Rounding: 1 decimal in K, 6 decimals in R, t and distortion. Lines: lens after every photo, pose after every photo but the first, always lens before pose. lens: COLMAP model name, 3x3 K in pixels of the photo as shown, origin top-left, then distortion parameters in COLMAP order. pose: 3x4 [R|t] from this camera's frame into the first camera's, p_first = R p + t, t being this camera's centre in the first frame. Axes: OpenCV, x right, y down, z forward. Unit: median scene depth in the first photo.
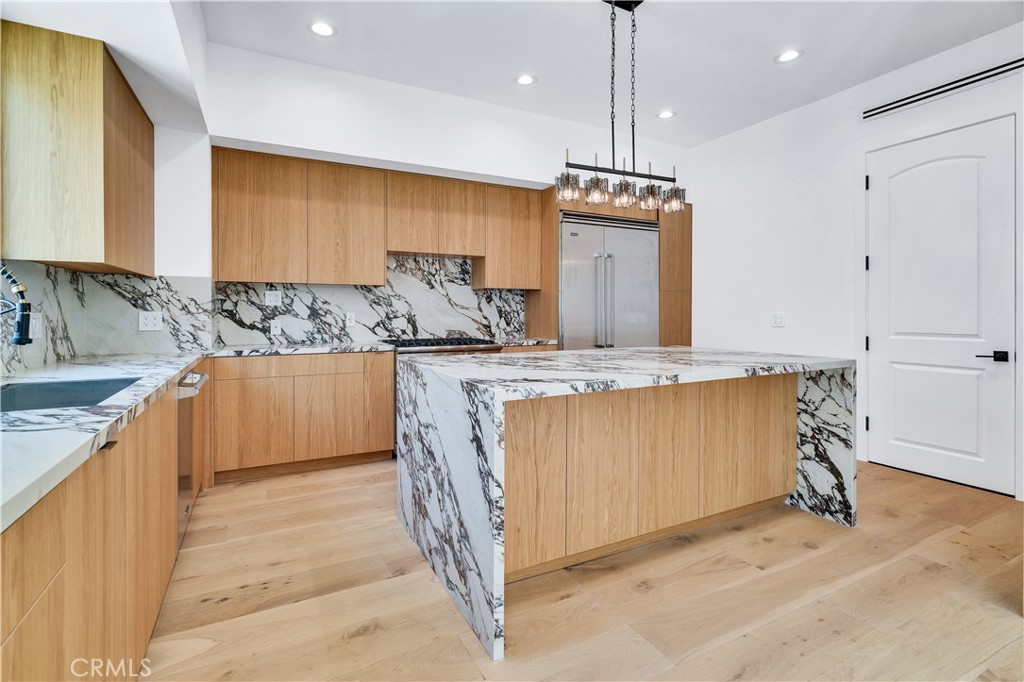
lens RADIAL K [[472.9, 0, 486.7], [0, 472.9, 314.5], [0, 0, 1]] dist [-0.003738, 0.000765]
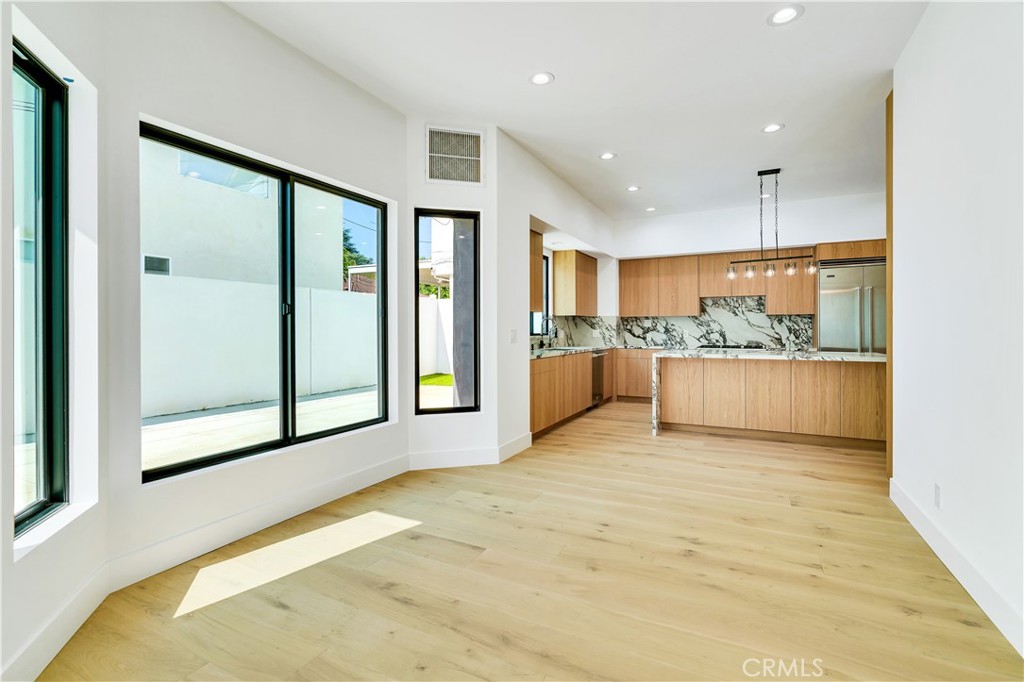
lens RADIAL K [[472.9, 0, 507.5], [0, 472.9, 331.8], [0, 0, 1]] dist [-0.003738, 0.000765]
pose [[0.592470, 0.002007, -0.805590, 0.807560], [-0.002268, 0.999997, 0.000824, 0.002829], [0.805589, 0.001339, 0.592473, -0.694261]]
